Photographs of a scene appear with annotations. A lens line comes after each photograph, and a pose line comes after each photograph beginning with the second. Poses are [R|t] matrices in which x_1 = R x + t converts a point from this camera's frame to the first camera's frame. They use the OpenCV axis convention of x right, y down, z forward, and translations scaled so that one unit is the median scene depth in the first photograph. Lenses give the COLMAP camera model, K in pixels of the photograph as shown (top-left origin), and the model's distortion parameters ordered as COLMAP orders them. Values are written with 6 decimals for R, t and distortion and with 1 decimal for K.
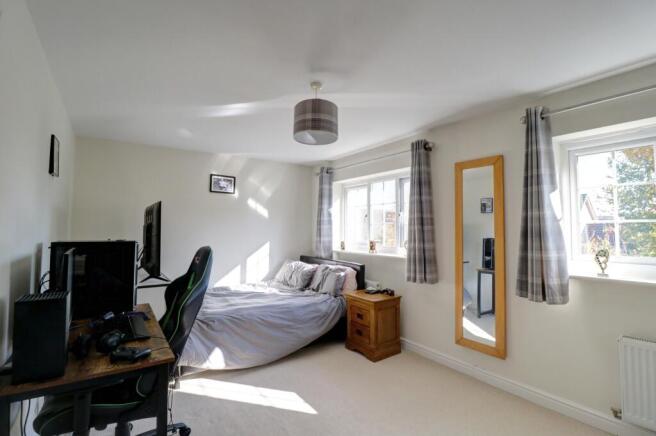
lens RADIAL K [[311.3, 0, 329.2], [0, 311.3, 226.4], [0, 0, 1]] dist [-0.000622, 0.000002]
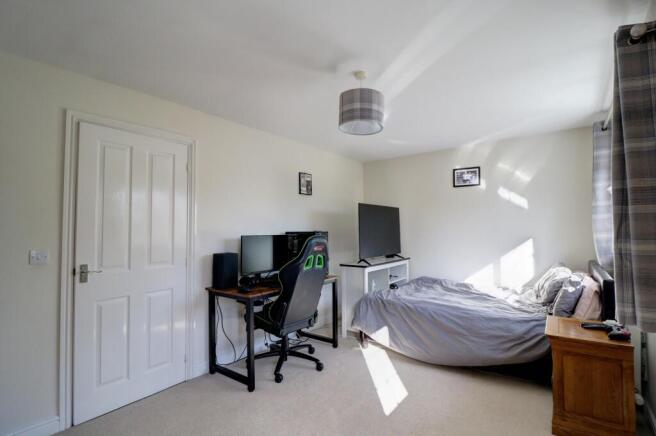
lens RADIAL K [[311.3, 0, 329.2], [0, 311.3, 226.4], [0, 0, 1]] dist [-0.000622, 0.000002]
pose [[0.336015, -0.015268, -0.941733, 0.417709], [0.014756, 0.999831, -0.010945, 0.020905], [0.941741, -0.010218, 0.336184, 0.278853]]
